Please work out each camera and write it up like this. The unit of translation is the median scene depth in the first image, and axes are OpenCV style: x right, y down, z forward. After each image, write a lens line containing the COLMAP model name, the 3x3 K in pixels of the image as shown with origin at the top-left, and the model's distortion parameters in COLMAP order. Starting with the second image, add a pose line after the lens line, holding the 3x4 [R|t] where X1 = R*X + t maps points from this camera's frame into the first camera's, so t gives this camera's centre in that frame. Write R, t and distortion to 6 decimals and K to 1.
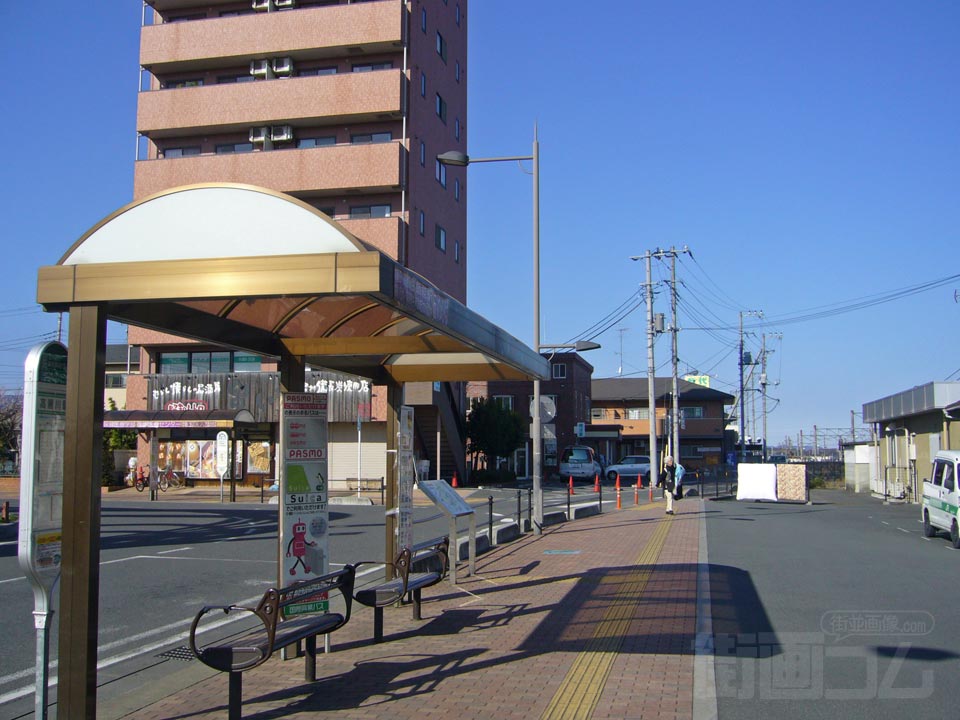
lens RADIAL K [[1044.4, 0, 479.2], [0, 1044.4, 360.1], [0, 0, 1]] dist [-0.063431, 0.000000]
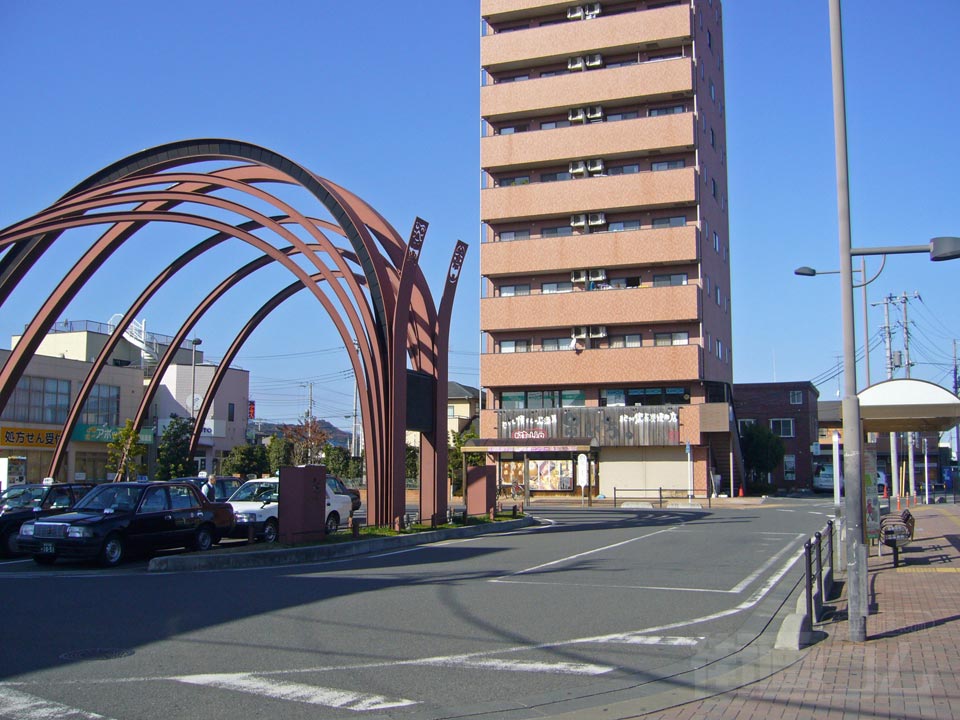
lens RADIAL K [[1044.4, 0, 486.2], [0, 1044.4, 367.1], [0, 0, 1]] dist [-0.063431, 0.000000]
pose [[0.987773, -0.016397, -0.155036, -0.129450], [0.015017, 0.999837, -0.010063, -0.026051], [0.155176, 0.007612, 0.987858, -0.284364]]
